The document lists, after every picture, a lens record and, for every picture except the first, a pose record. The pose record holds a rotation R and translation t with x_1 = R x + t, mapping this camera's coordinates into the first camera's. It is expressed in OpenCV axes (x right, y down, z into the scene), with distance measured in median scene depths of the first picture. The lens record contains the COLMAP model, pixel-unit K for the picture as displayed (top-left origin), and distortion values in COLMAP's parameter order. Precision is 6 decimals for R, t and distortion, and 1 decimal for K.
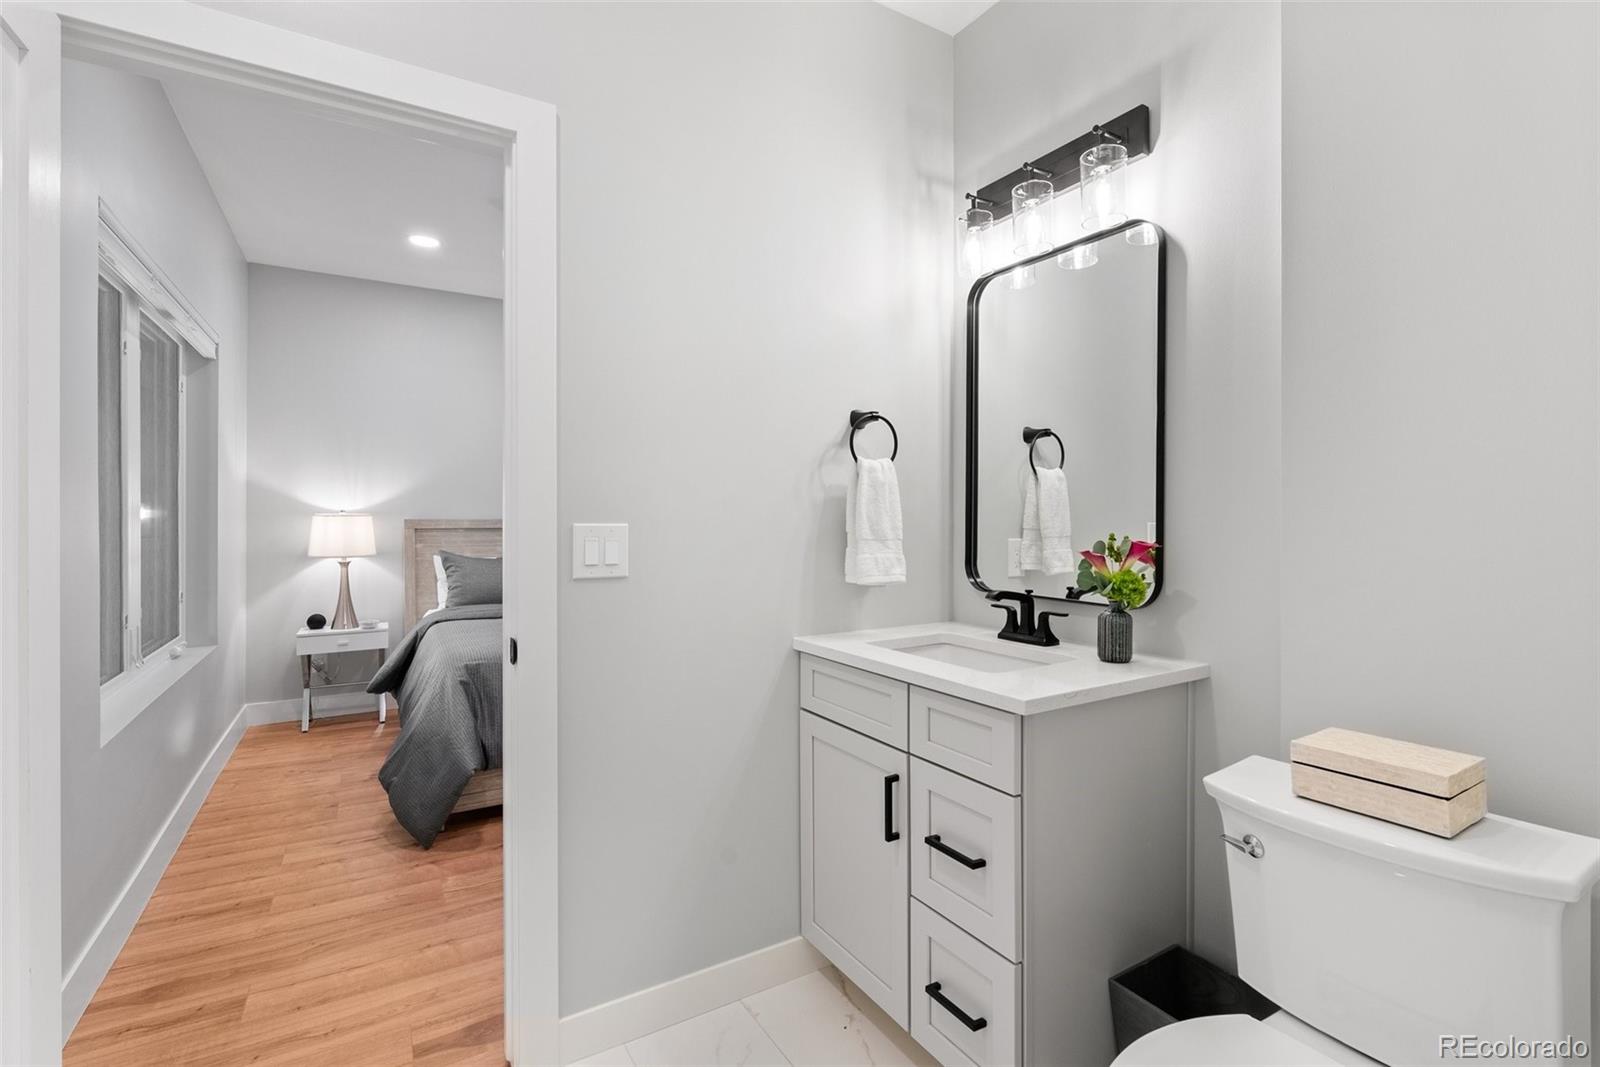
lens RADIAL K [[743.0, 0, 797.6], [0, 743.0, 526.7], [0, 0, 1]] dist [-0.006120, 0.002141]
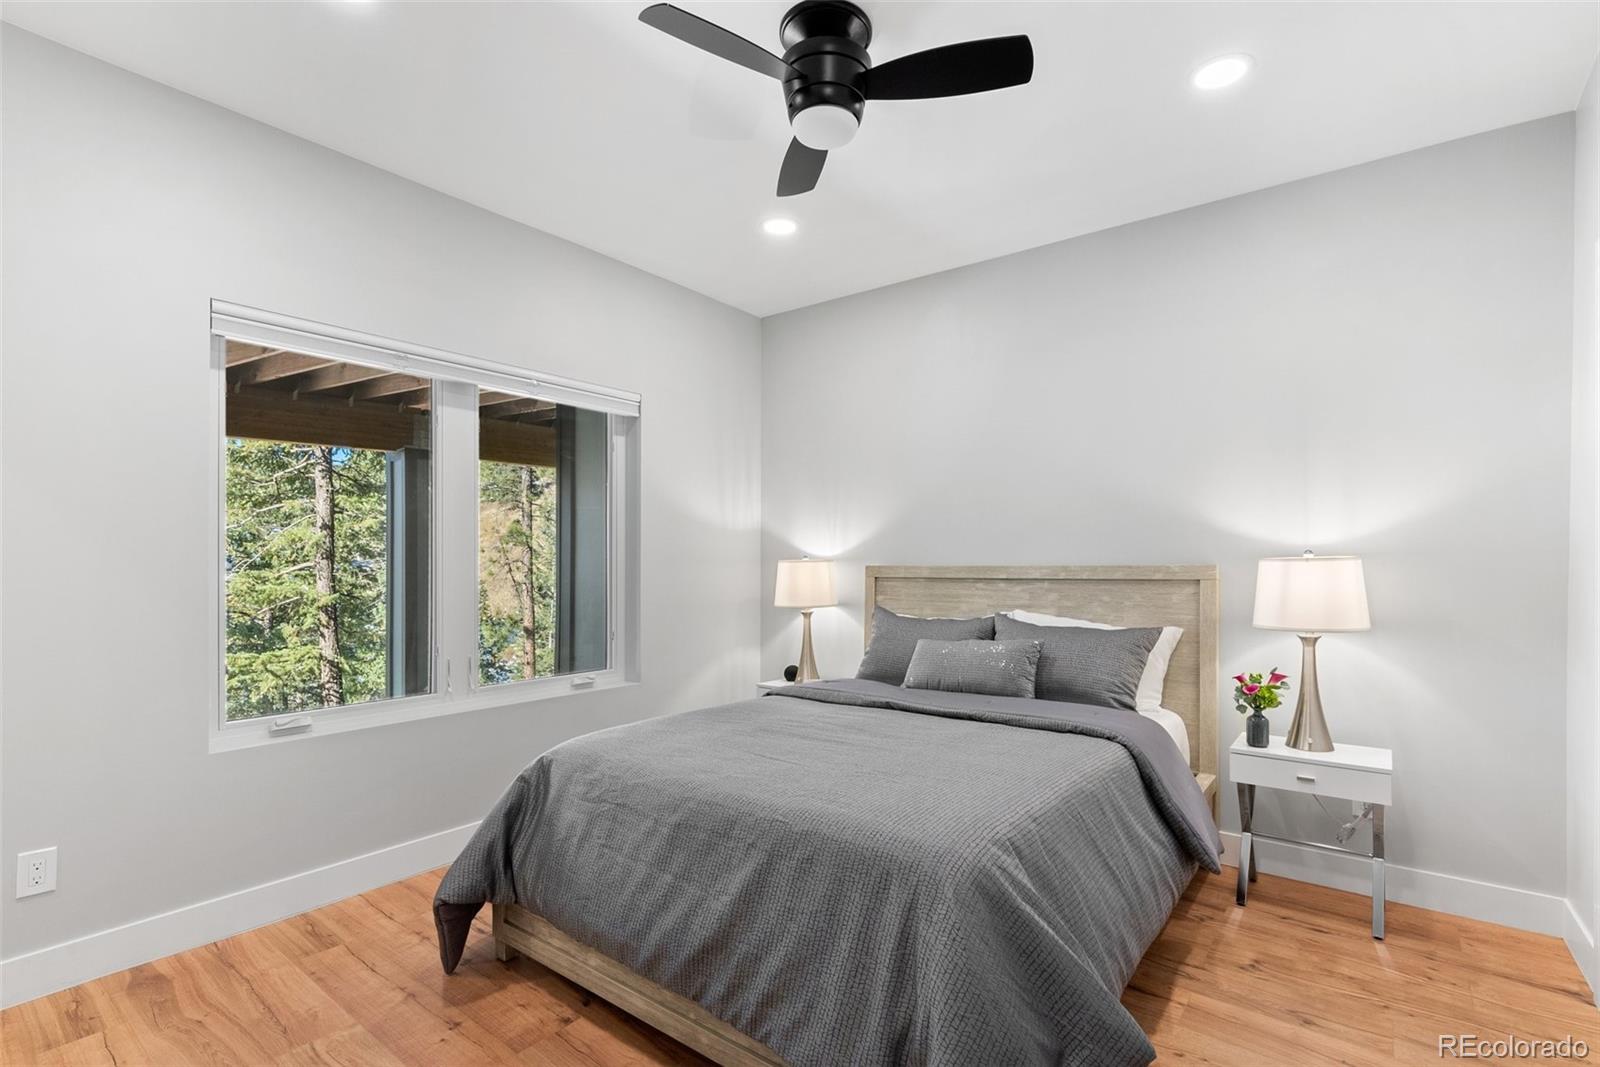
lens RADIAL K [[743.0, 0, 786.1], [0, 743.0, 552.2], [0, 0, 1]] dist [-0.006120, 0.002141]
pose [[0.364998, -0.012916, -0.930919, 0.241556], [-0.010142, 0.999789, -0.017848, -0.010233], [0.930953, 0.015956, 0.364790, 0.632570]]
